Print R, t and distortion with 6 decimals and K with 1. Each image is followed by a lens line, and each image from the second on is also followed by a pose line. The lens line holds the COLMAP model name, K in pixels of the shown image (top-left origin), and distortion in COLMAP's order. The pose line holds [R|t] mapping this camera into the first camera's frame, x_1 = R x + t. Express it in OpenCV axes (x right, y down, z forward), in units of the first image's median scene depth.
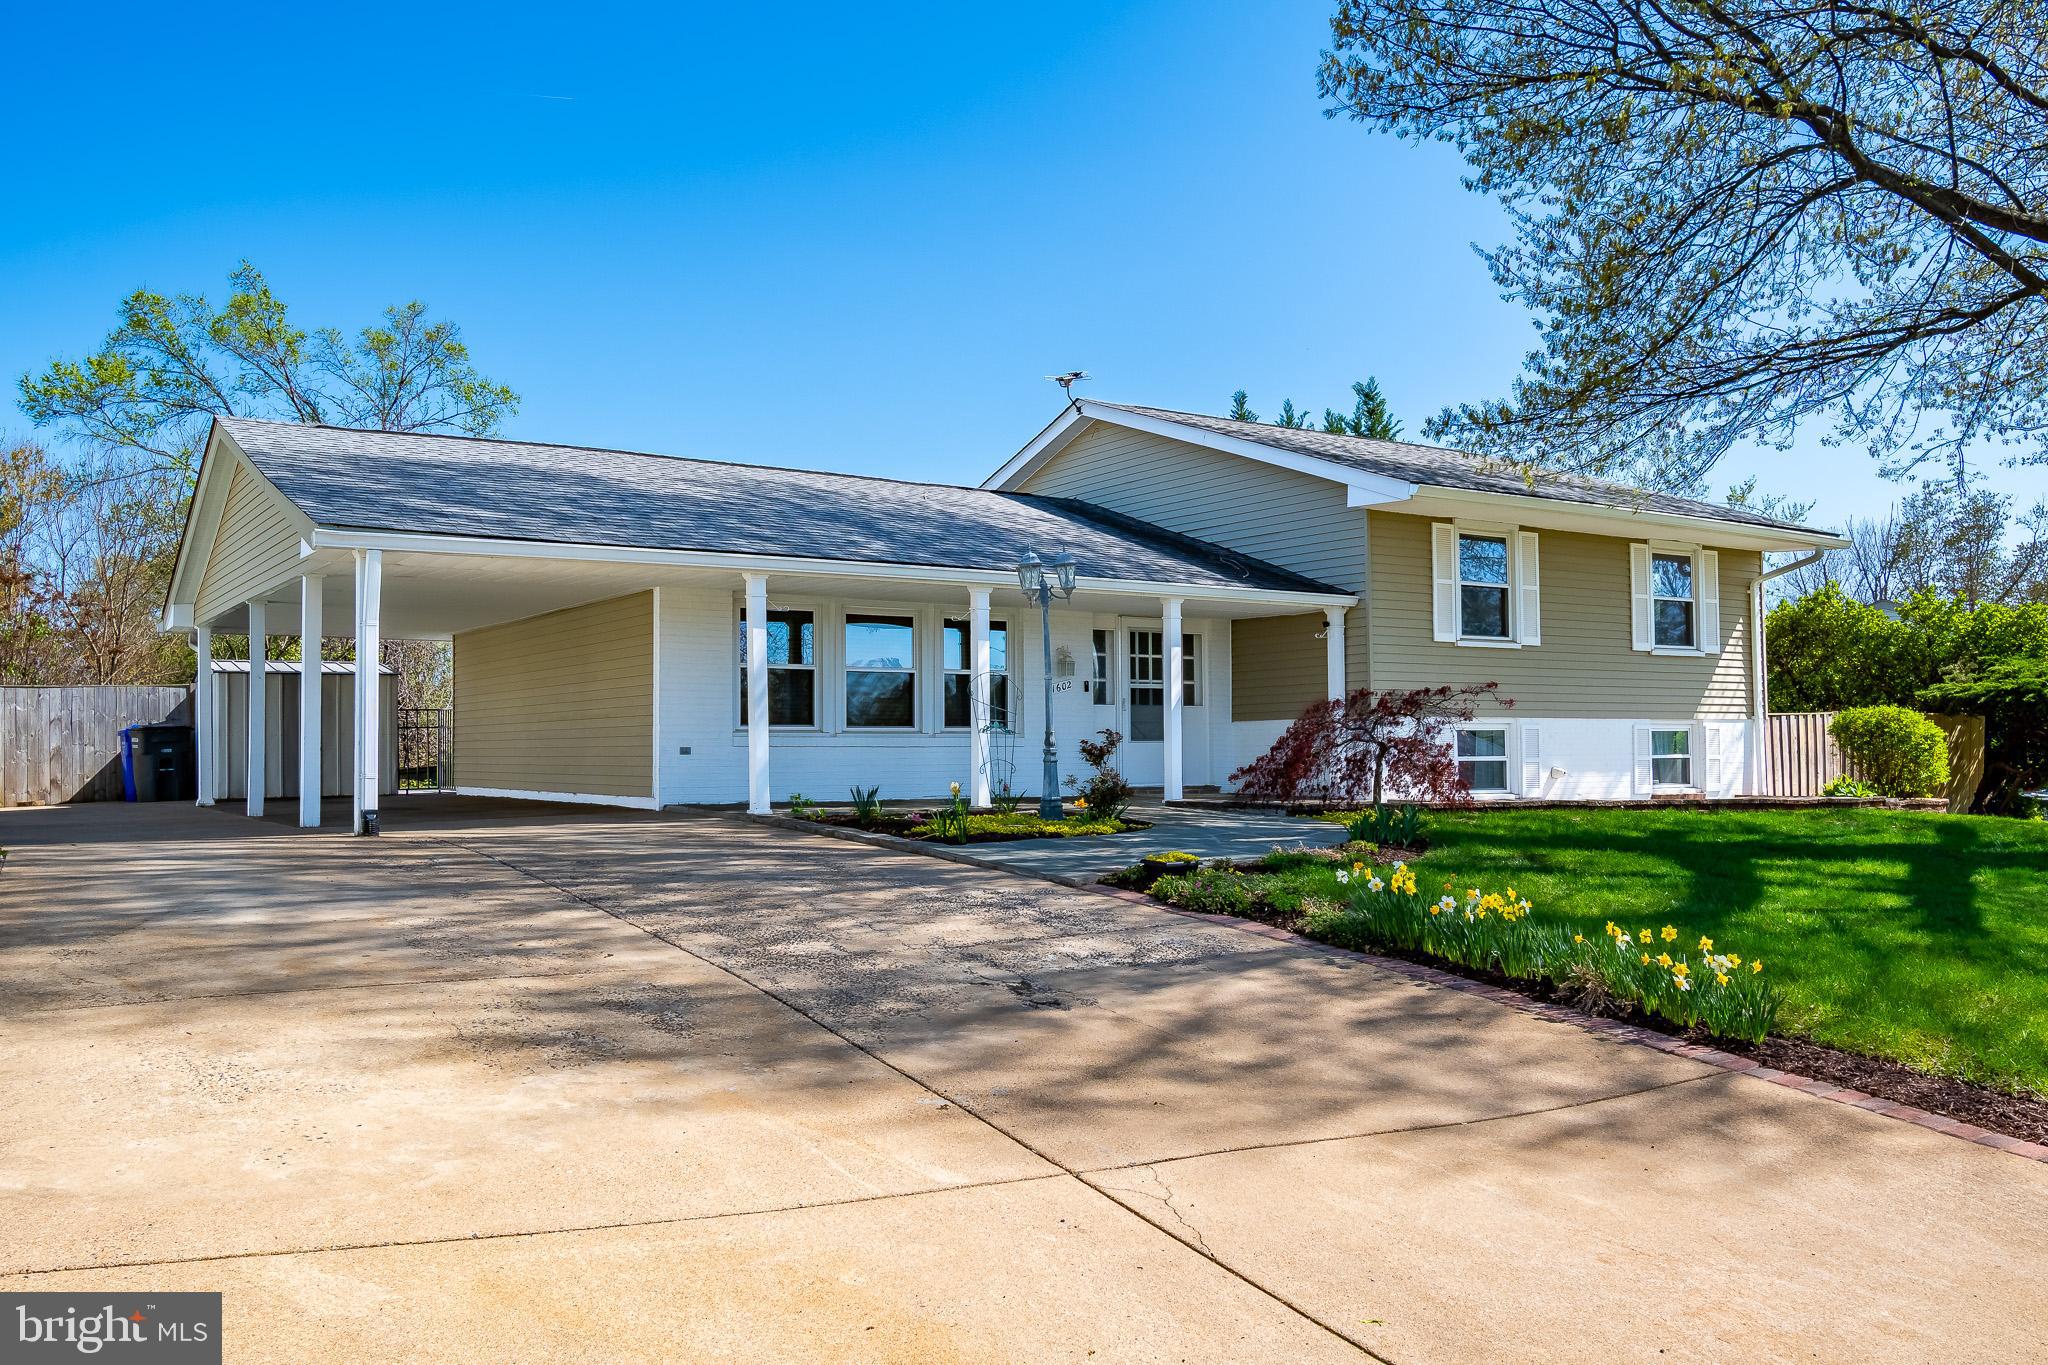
lens RADIAL K [[1613.5, 0, 1024.0], [0, 1613.5, 682.5], [0, 0, 1]] dist [-0.006497, -0.004915]
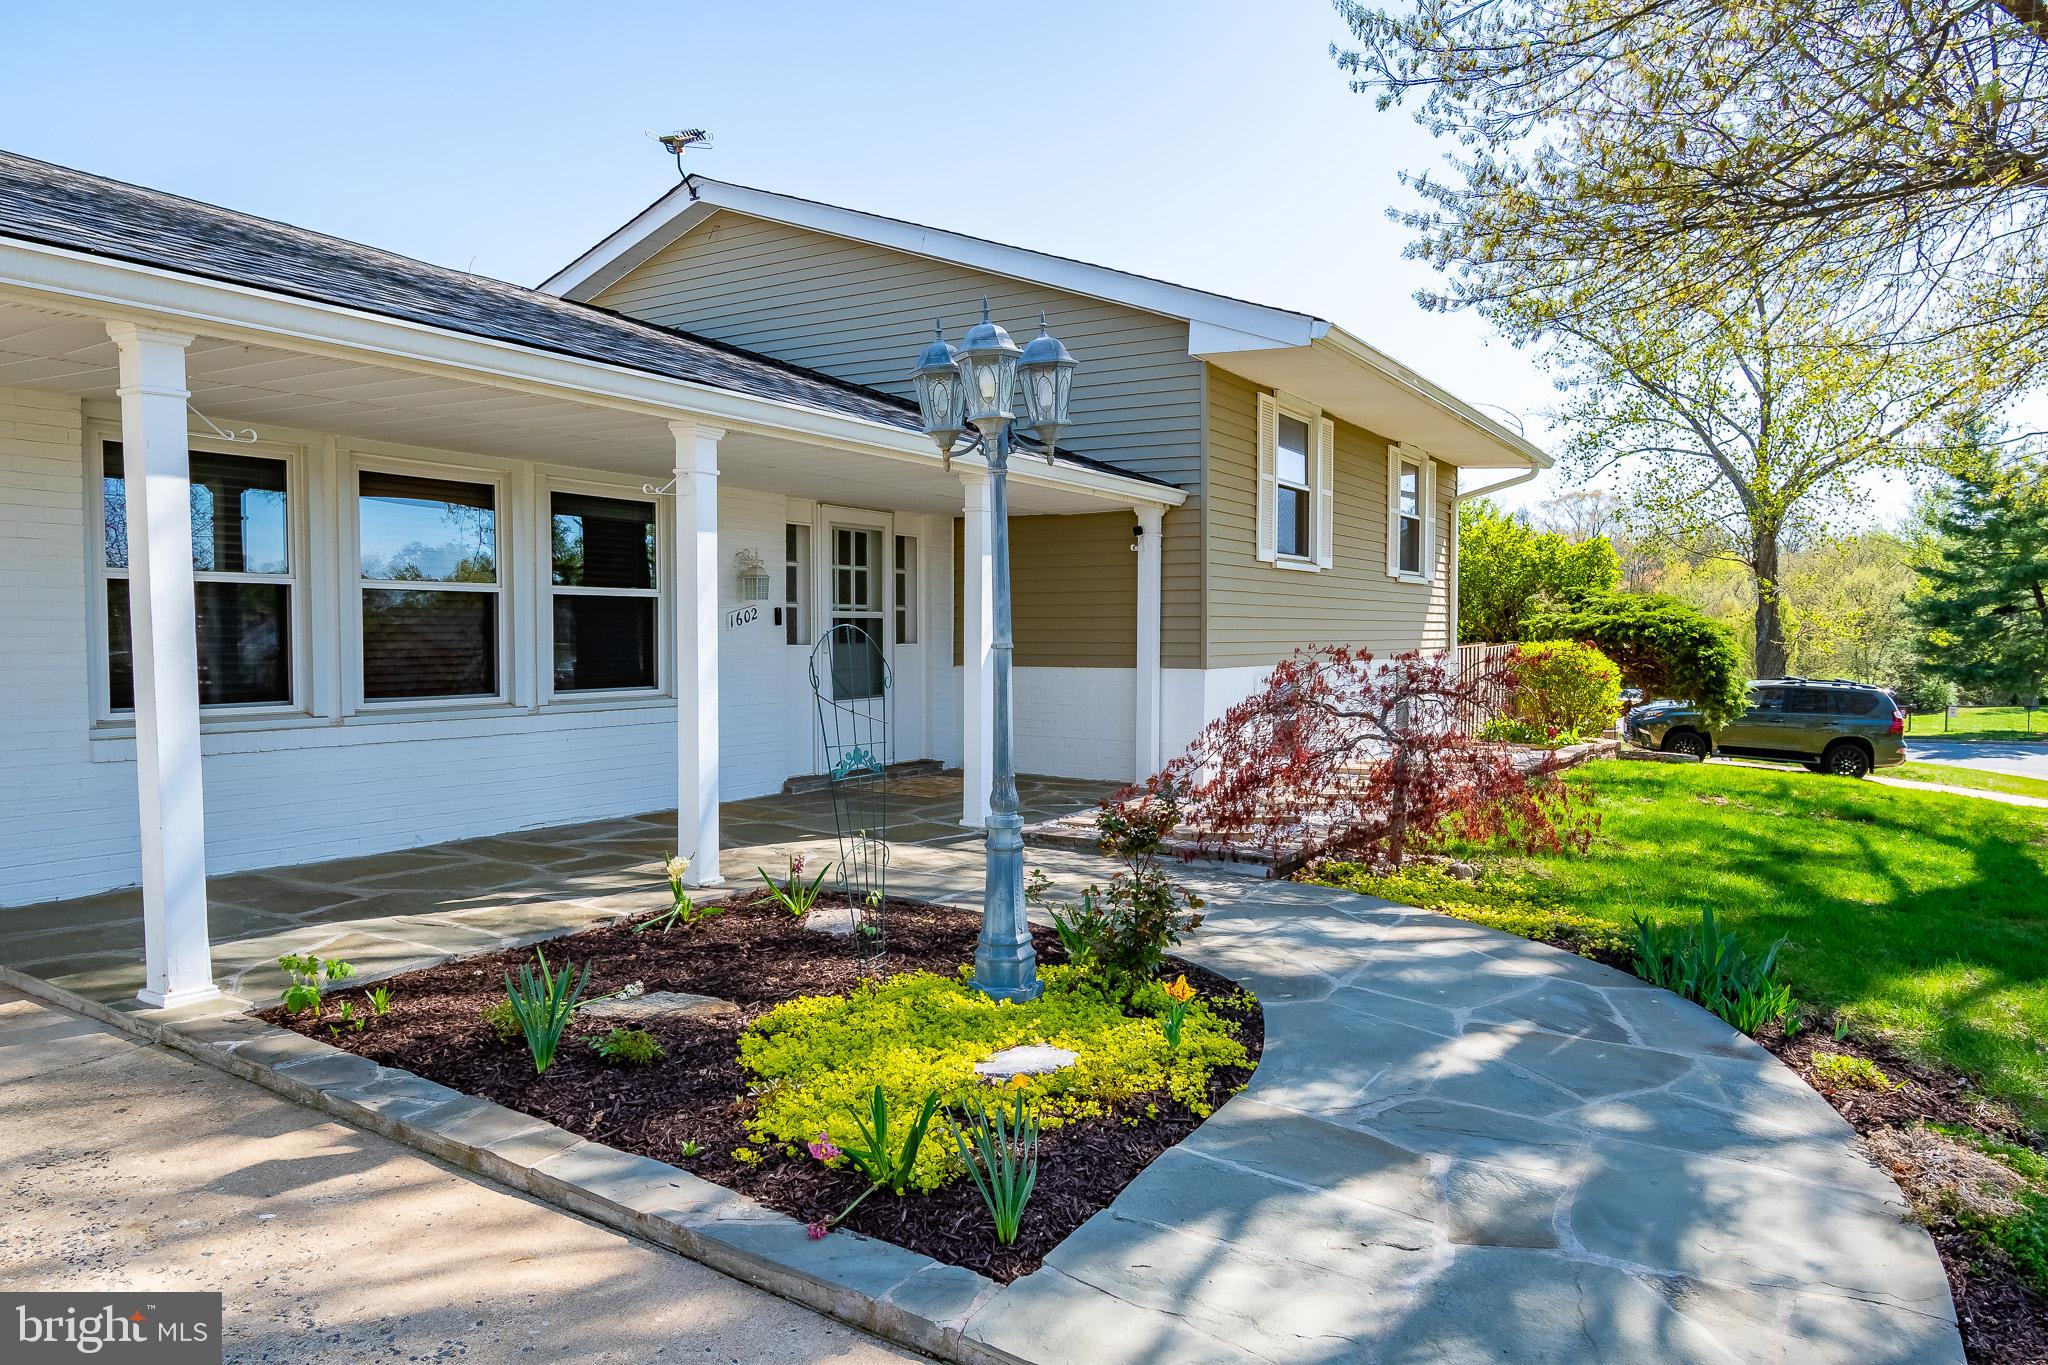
lens RADIAL K [[1334.5, 0, 1010.2], [0, 1334.5, 692.3], [0, 0, 1]] dist [0.020672, -0.031177]
pose [[0.913044, -0.008979, 0.407762, -0.080236], [-0.027307, 0.996168, 0.083082, -0.012261], [-0.406945, -0.086993, 0.909301, 0.454111]]
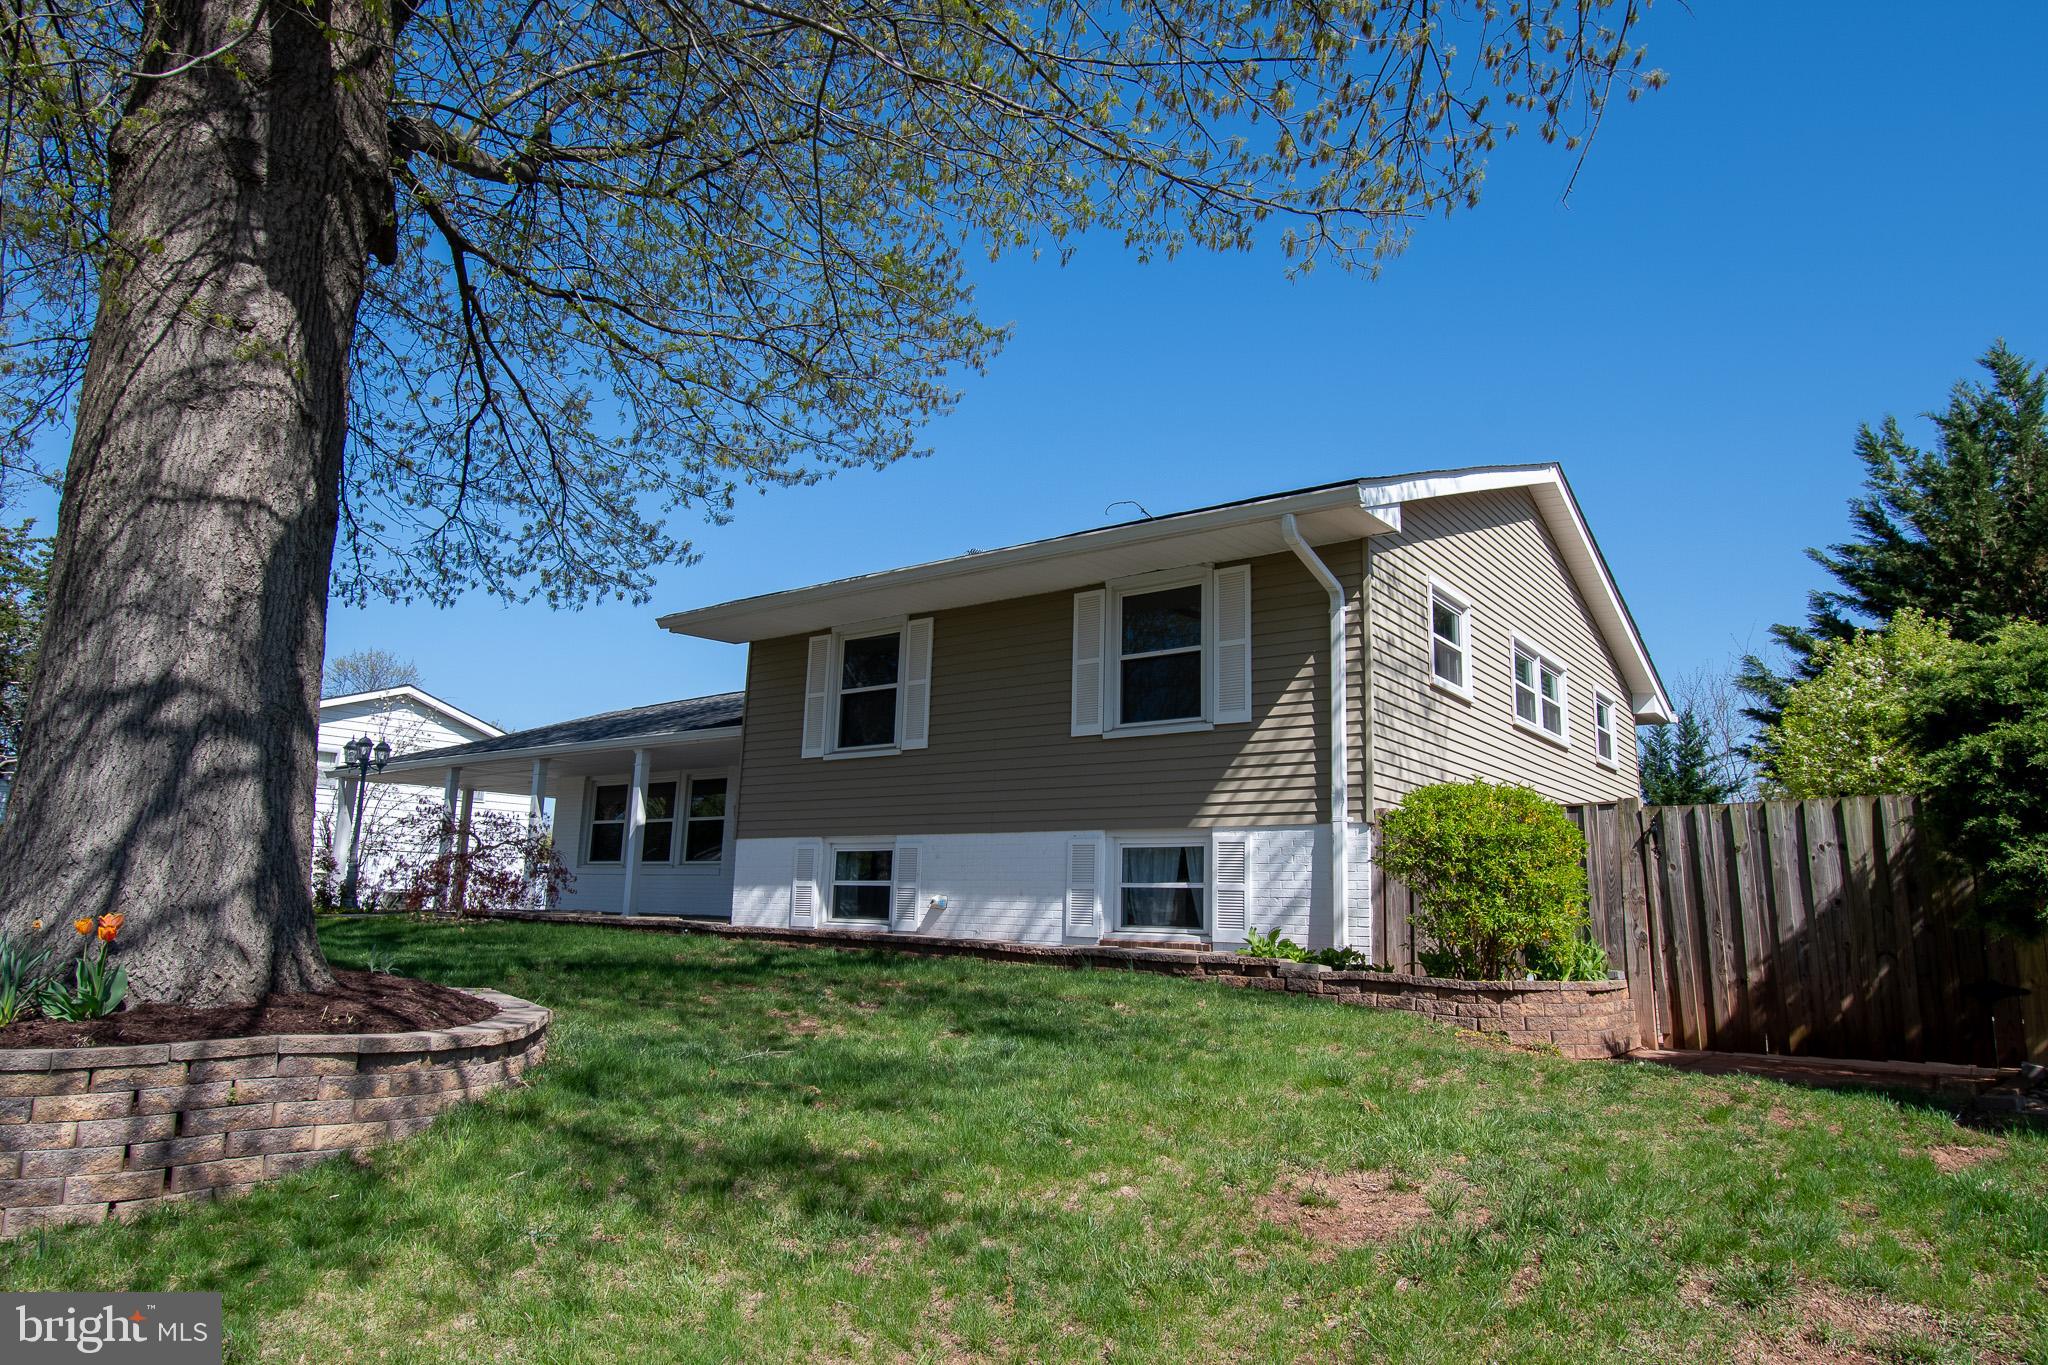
lens RADIAL K [[1240.8, 0, 1017.3], [0, 1240.8, 676.4], [0, 0, 1]] dist [-0.002390, -0.001982]
pose [[0.330746, -0.166661, -0.928887, 0.903597], [0.010092, 0.984851, -0.173109, 0.050724], [0.943666, 0.047881, 0.327417, 0.795216]]
